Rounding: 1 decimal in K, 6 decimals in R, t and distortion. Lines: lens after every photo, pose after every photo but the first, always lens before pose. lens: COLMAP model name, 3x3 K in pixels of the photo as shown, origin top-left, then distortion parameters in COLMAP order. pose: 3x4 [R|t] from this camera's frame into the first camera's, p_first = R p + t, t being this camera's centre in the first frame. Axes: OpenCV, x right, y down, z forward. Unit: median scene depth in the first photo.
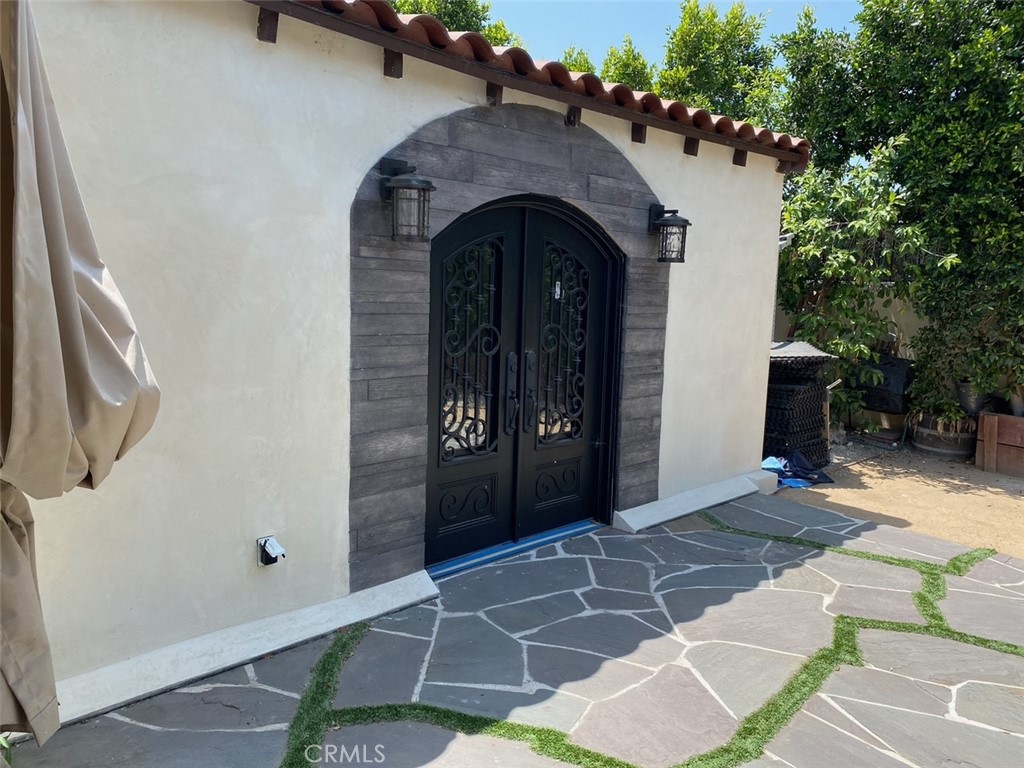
lens RADIAL K [[778.3, 0, 512.0], [0, 778.3, 384.0], [0, 0, 1]] dist [0.025039, -0.008569]
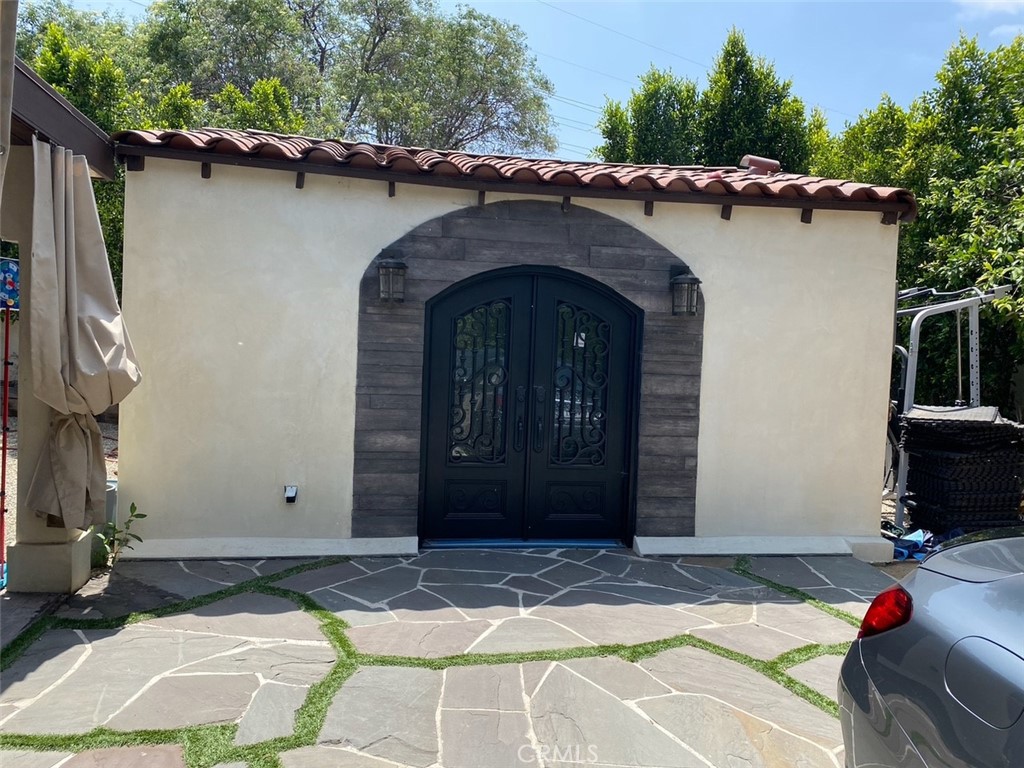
lens RADIAL K [[772.3, 0, 512.3], [0, 772.3, 372.3], [0, 0, 1]] dist [0.037758, -0.000444]
pose [[0.804520, 0.019281, -0.593612, 0.856924], [-0.085542, 0.992814, -0.083686, 0.050320], [0.587733, 0.118106, 0.800388, -0.034744]]
